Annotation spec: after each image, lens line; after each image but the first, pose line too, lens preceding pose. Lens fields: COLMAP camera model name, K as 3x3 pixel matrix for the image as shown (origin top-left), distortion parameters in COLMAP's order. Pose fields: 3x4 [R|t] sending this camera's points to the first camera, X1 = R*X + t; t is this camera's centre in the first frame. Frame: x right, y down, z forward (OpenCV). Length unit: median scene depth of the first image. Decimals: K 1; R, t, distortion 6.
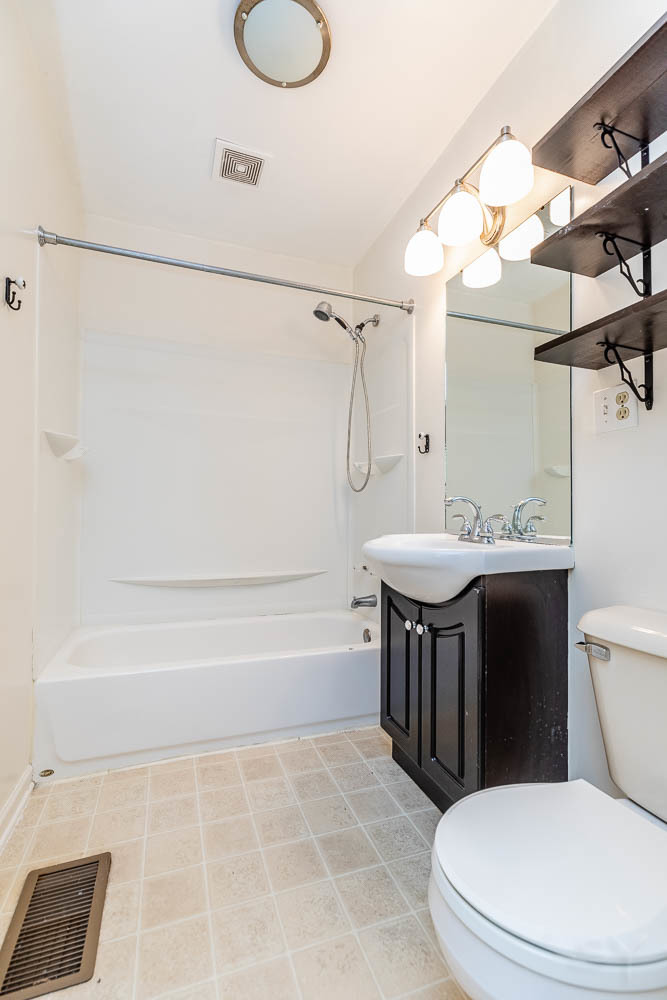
lens RADIAL K [[456.3, 0, 333.5], [0, 456.3, 500.0], [0, 0, 1]] dist [-0.000470, 0.000331]
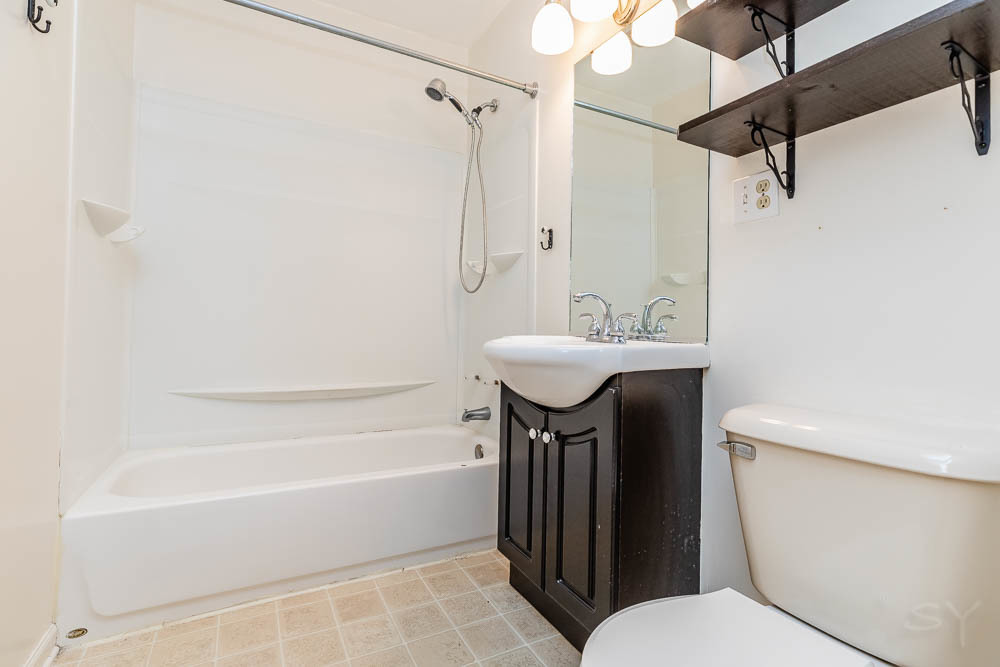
lens RADIAL K [[476.0, 0, 502.0], [0, 476.0, 321.9], [0, 0, 1]] dist [-0.001219, 0.000029]
pose [[0.987600, 0.016289, 0.156142, -0.043694], [-0.015864, 0.999866, -0.003969, 0.056031], [-0.156186, 0.001442, 0.987727, 0.079038]]
